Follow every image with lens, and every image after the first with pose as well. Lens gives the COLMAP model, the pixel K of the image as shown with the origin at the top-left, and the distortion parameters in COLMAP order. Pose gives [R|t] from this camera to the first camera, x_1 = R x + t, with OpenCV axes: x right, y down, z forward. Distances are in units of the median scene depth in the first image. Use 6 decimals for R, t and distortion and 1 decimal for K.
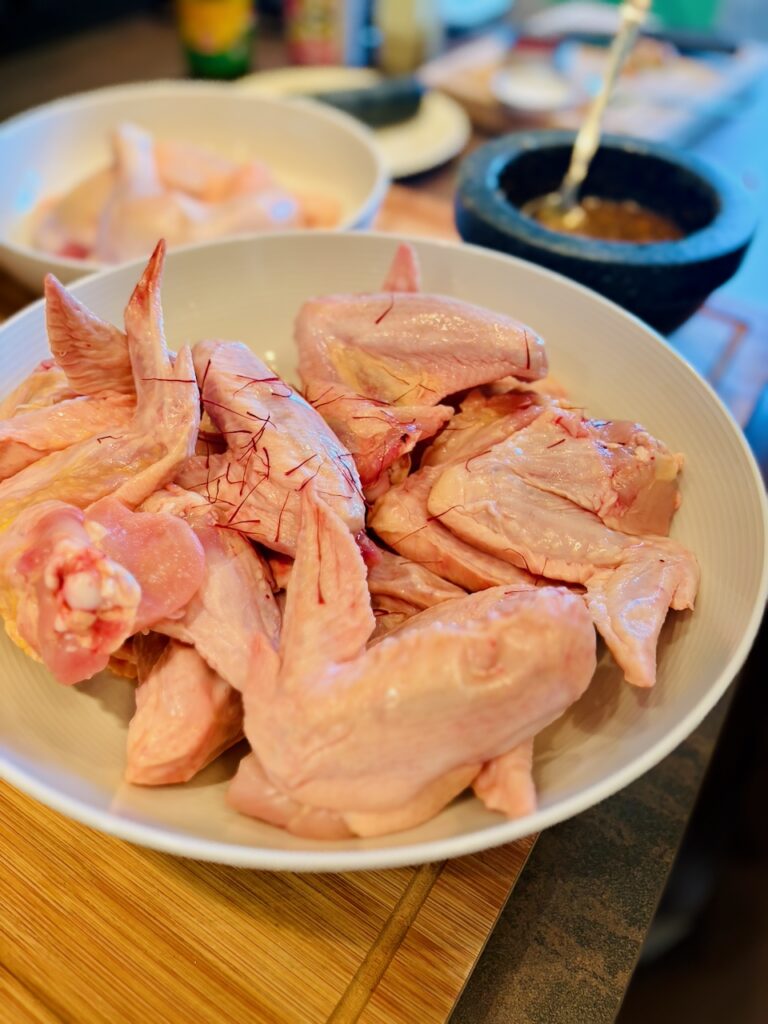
lens RADIAL K [[839.6, 0, 384.0], [0, 839.6, 512.0], [0, 0, 1]] dist [-0.116297, 0.002588]
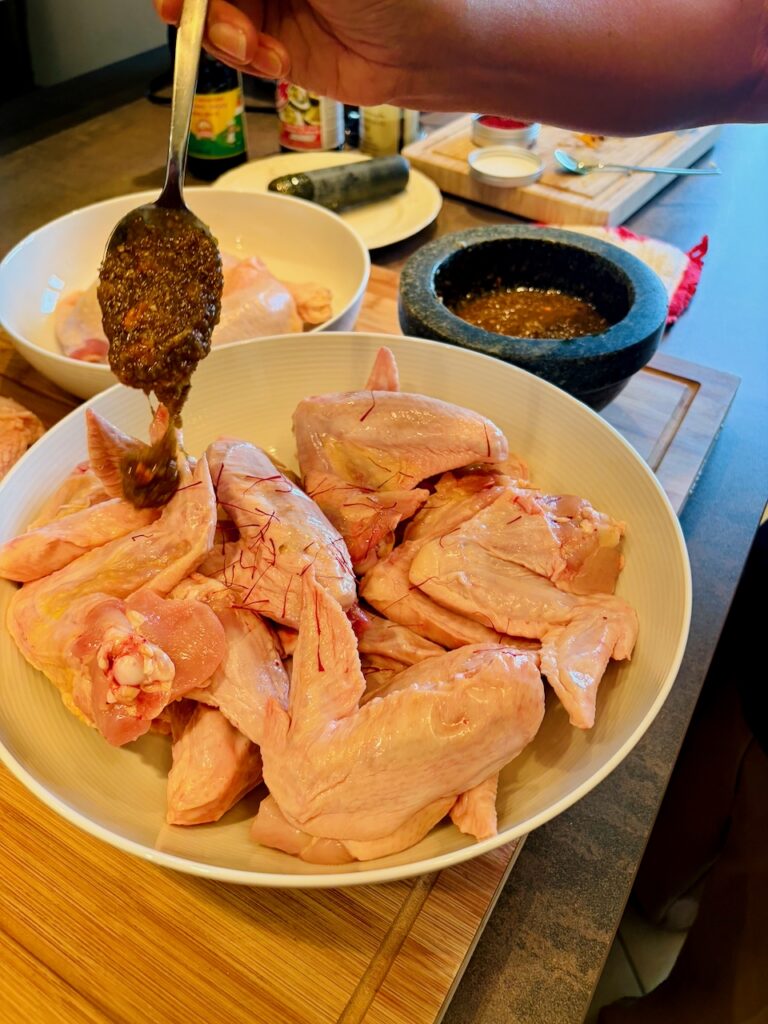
lens RADIAL K [[781.4, 0, 384.0], [0, 781.4, 512.0], [0, 0, 1]] dist [-0.097284, -0.007230]
pose [[0.999105, -0.042215, 0.002696, 0.020770], [0.042299, 0.997635, -0.054177, -0.049281], [-0.000402, 0.054242, 0.998528, -0.133967]]
